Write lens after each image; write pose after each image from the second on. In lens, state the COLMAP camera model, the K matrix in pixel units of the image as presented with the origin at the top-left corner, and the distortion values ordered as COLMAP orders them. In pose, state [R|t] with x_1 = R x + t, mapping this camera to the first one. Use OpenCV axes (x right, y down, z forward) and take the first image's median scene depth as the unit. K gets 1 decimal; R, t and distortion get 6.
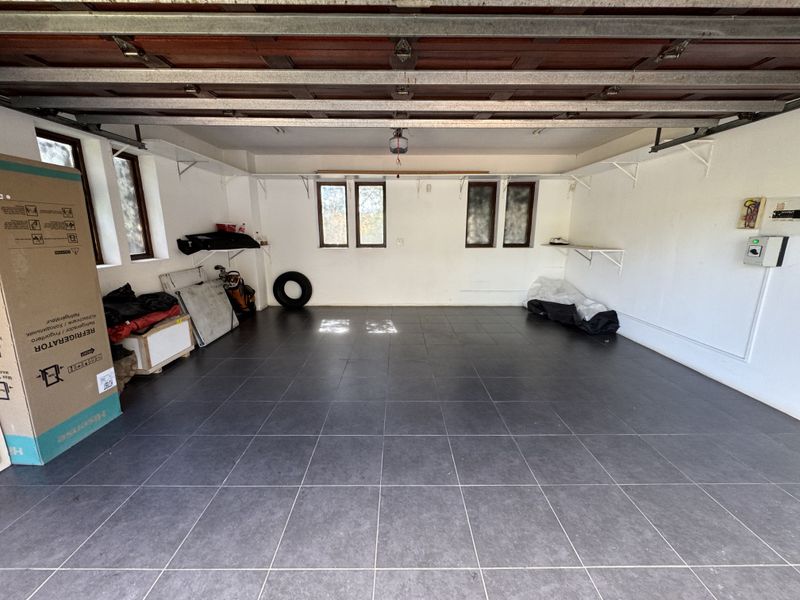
lens RADIAL K [[318.2, 0, 400.6], [0, 318.2, 298.0], [0, 0, 1]] dist [-0.003171, 0.000557]
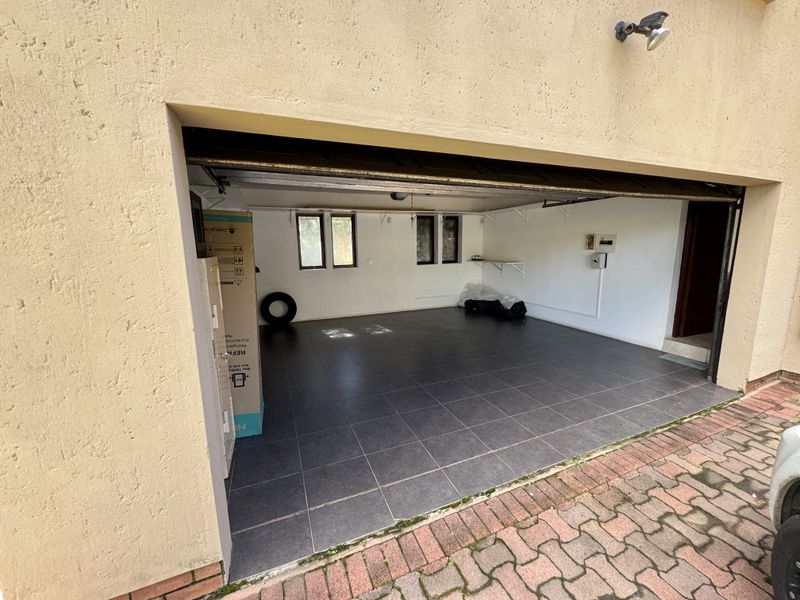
lens RADIAL K [[318.2, 0, 399.5], [0, 318.2, 298.2], [0, 0, 1]] dist [-0.003171, 0.000557]
pose [[0.927828, -0.076772, 0.365021, -0.371154], [0.096238, 0.994728, -0.035408, 0.018220], [-0.360379, 0.067981, 0.930326, -0.191124]]
